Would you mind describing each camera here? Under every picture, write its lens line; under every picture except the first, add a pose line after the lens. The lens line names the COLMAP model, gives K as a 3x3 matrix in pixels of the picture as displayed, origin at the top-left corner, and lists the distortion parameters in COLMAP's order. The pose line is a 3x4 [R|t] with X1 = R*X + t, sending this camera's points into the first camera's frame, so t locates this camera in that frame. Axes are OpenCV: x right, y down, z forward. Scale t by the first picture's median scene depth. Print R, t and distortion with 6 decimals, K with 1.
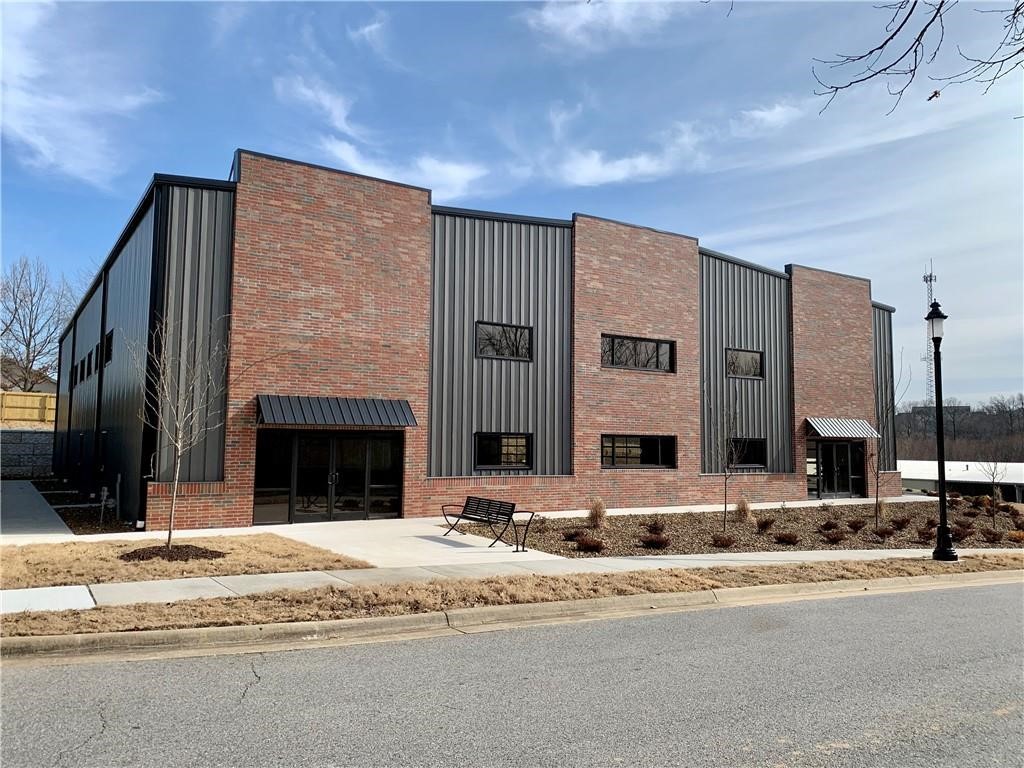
lens RADIAL K [[800.1, 0, 514.5], [0, 800.1, 398.9], [0, 0, 1]] dist [-0.002023, -0.007057]
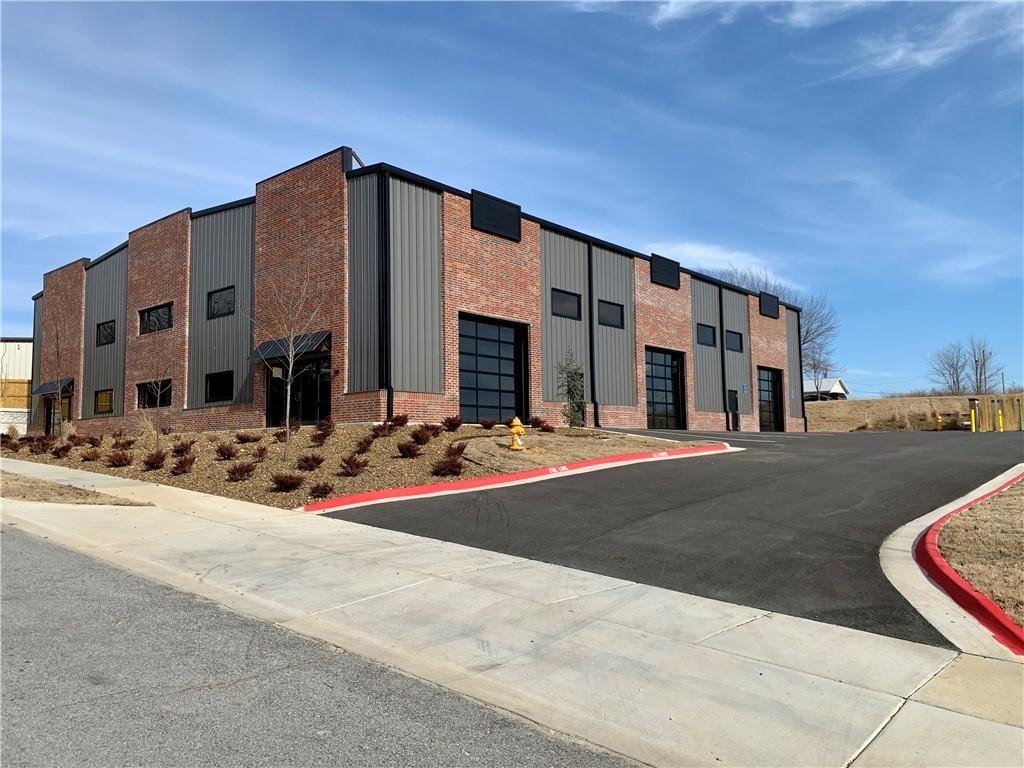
lens RADIAL K [[800.1, 0, 514.5], [0, 800.1, 398.9], [0, 0, 1]] dist [-0.002023, -0.007057]
pose [[0.289572, -0.059847, -0.955283, 1.574458], [0.102227, 0.994269, -0.031302, 0.174867], [0.951682, -0.088591, 0.294030, 1.175836]]
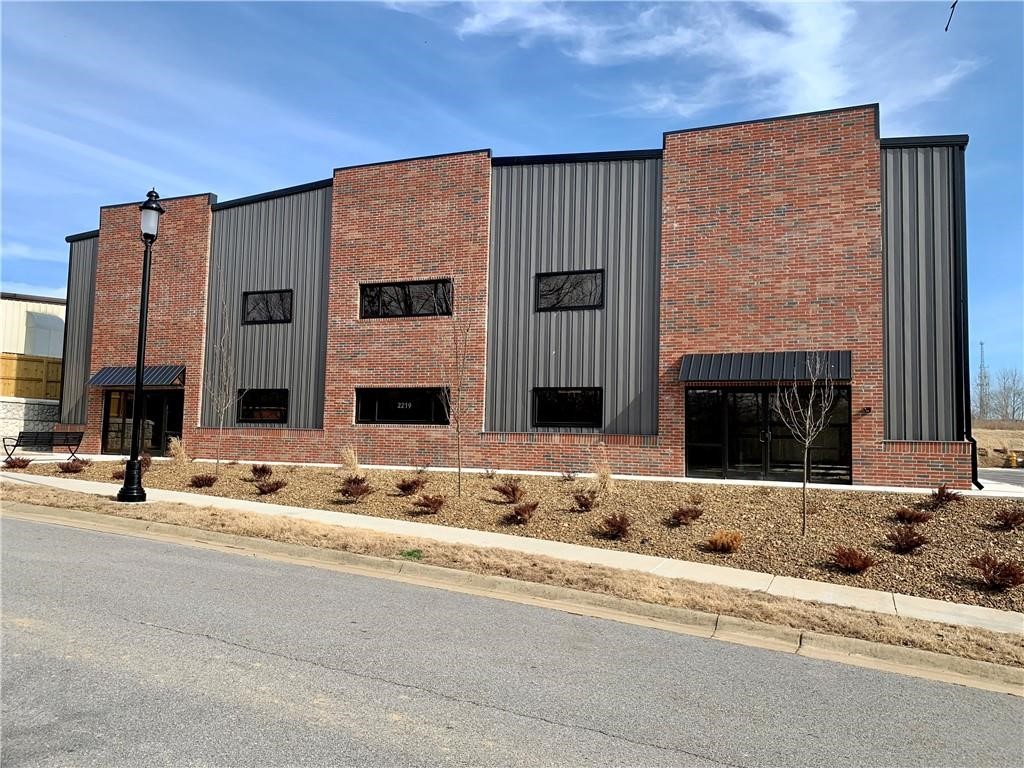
lens RADIAL K [[733.9, 0, 512.0], [0, 733.9, 384.0], [0, 0, 1]] dist [0.008892, -0.000722]
pose [[0.584741, -0.028981, -0.810702, 0.918458], [0.052470, 0.998620, 0.002147, 0.045975], [0.809521, -0.043793, 0.585455, 0.608988]]
